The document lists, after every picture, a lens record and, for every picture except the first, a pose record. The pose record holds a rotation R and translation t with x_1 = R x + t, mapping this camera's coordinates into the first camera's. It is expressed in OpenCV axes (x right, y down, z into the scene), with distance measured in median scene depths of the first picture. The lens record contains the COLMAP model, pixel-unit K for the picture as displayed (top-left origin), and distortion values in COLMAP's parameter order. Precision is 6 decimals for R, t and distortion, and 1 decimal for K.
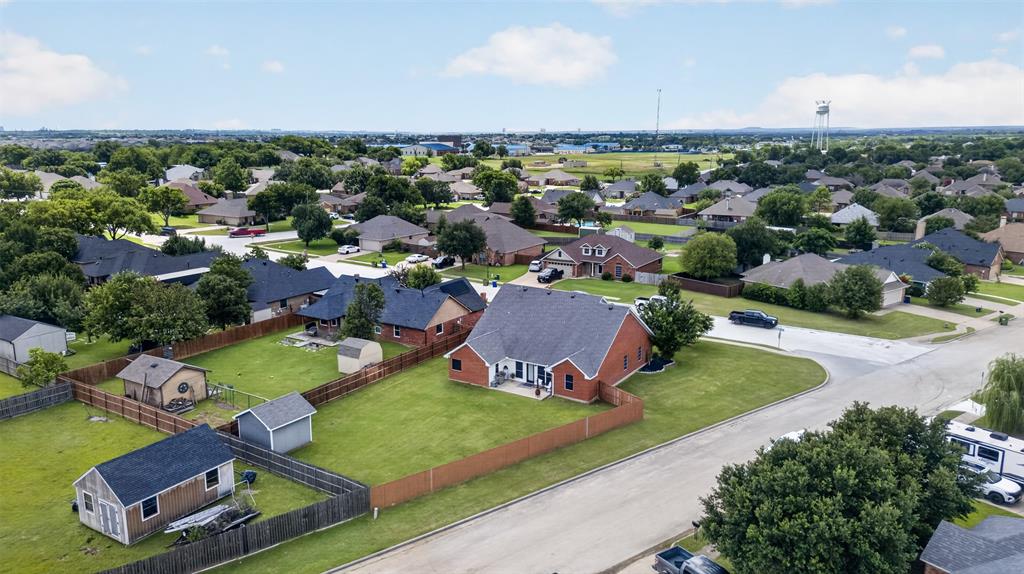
lens RADIAL K [[720.0, 0, 512.0], [0, 720.0, 287.0], [0, 0, 1]] dist [0.049944, -0.001346]
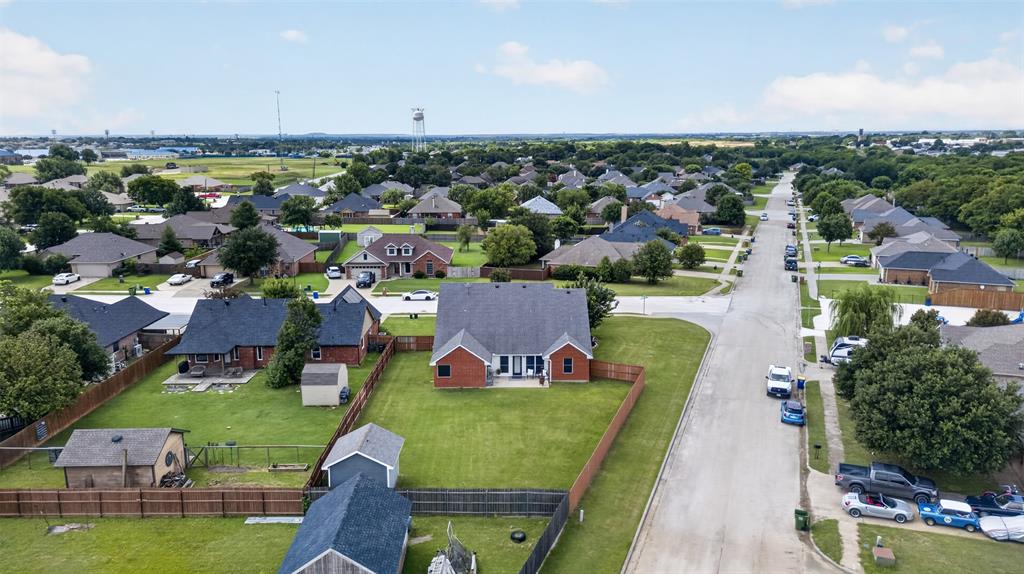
lens RADIAL K [[720.0, 0, 512.0], [0, 720.0, 287.0], [0, 0, 1]] dist [0.049944, -0.001346]
pose [[0.840915, -0.112326, 0.529382, -0.390303], [0.116037, 0.992895, 0.026354, -0.012366], [-0.528581, 0.039267, 0.847974, 0.119587]]
